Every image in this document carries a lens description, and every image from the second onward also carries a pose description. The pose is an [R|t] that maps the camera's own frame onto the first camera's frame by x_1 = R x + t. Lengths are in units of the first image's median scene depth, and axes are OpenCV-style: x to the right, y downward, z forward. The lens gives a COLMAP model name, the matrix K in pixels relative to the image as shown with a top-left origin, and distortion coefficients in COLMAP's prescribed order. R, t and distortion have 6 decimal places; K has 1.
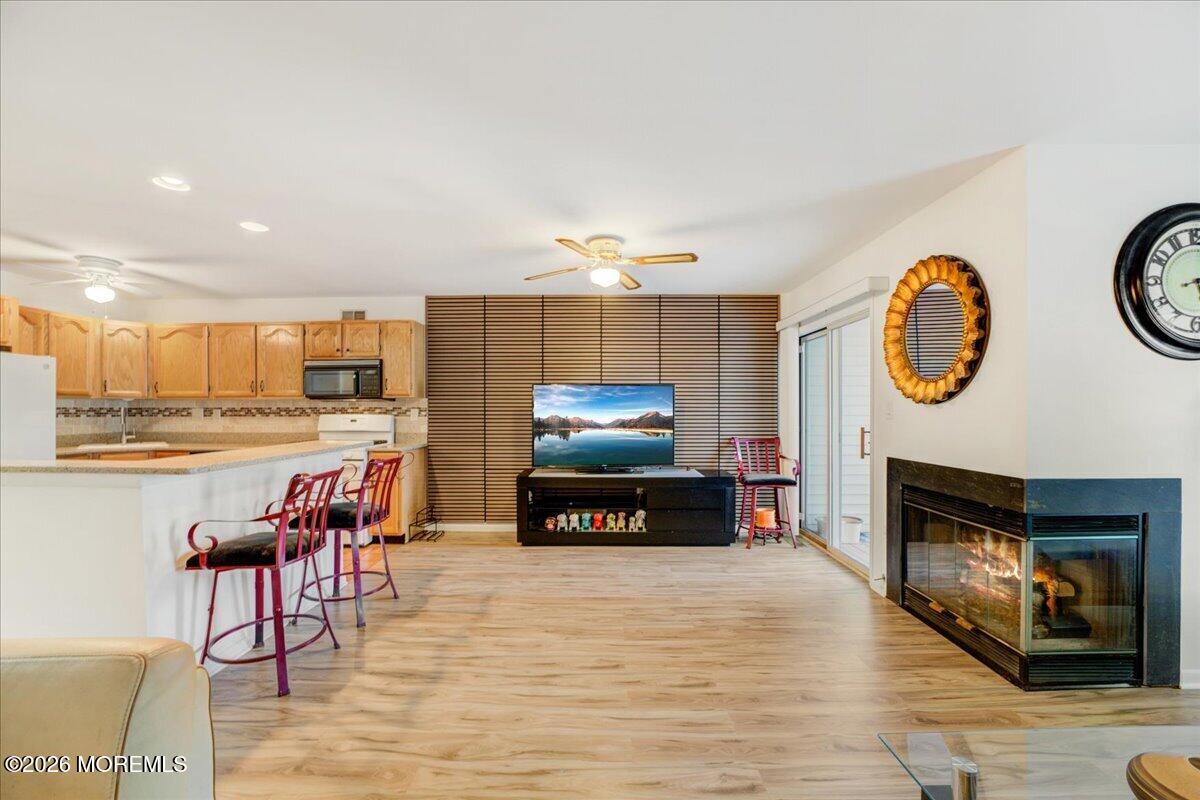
lens RADIAL K [[484.6, 0, 598.1], [0, 484.6, 411.5], [0, 0, 1]] dist [-0.024307, 0.000562]
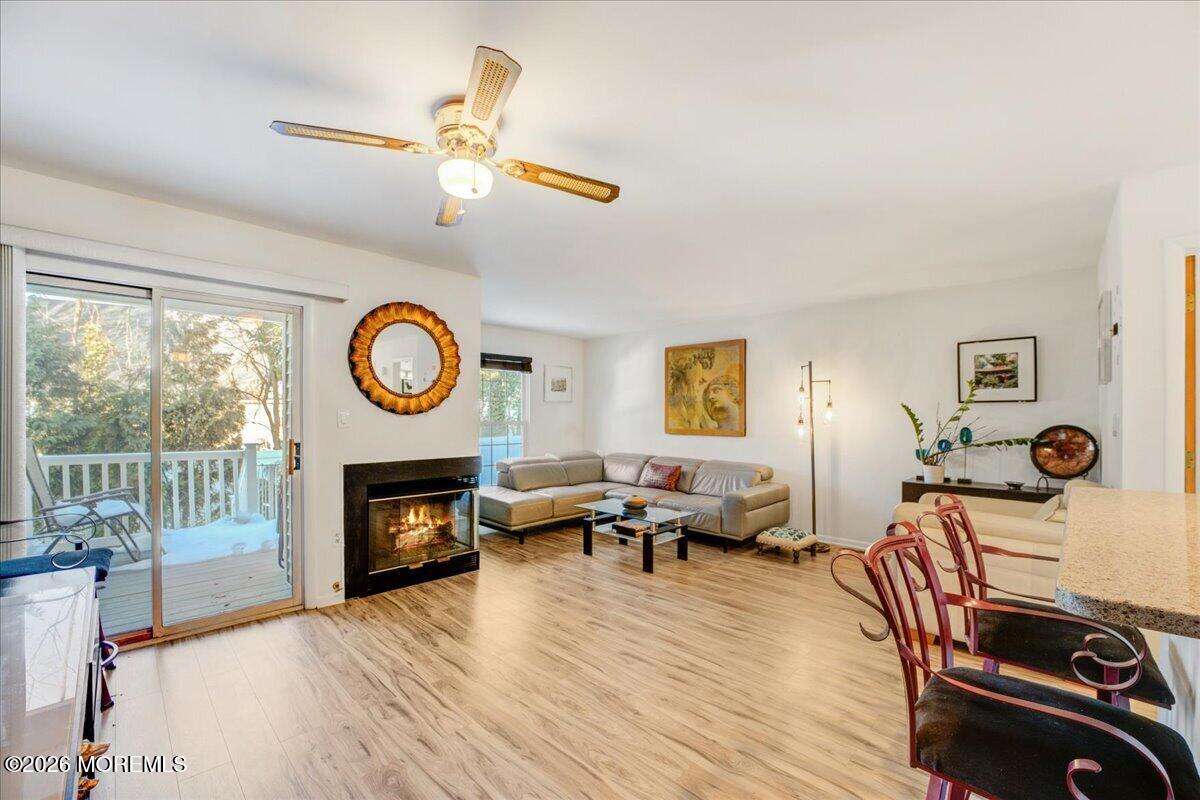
lens RADIAL K [[488.0, 0, 597.8], [0, 488.0, 411.8], [0, 0, 1]] dist [-0.023531, 0.000117]
pose [[-0.728021, 0.006853, 0.685521, -0.349321], [0.001186, 0.999961, -0.008736, -0.007295], [-0.685554, -0.005547, -0.728000, 0.951745]]
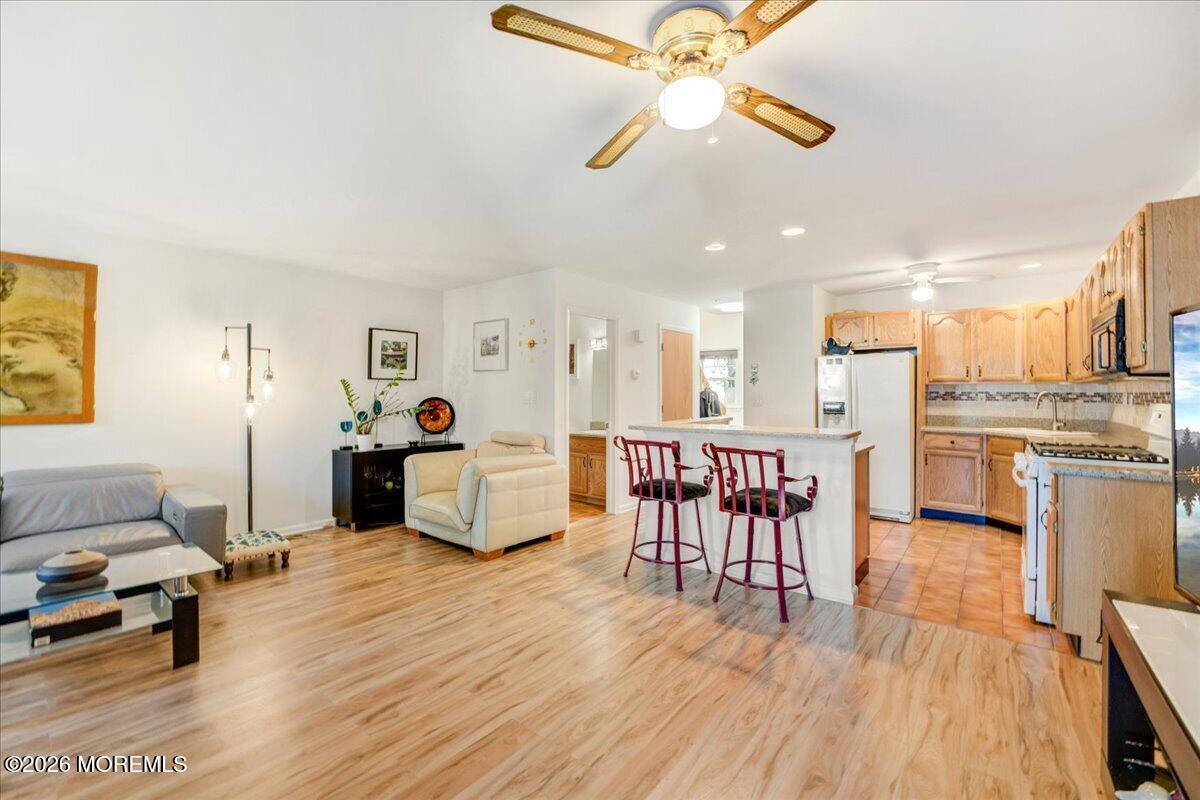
lens RADIAL K [[496.2, 0, 596.1], [0, 496.2, 388.6], [0, 0, 1]] dist [-0.024256, -0.000008]
pose [[-0.618265, -0.005672, -0.785949, 0.316177], [-0.003612, 0.999984, -0.004375, -0.007812], [0.785961, 0.000134, -0.618276, 0.886526]]
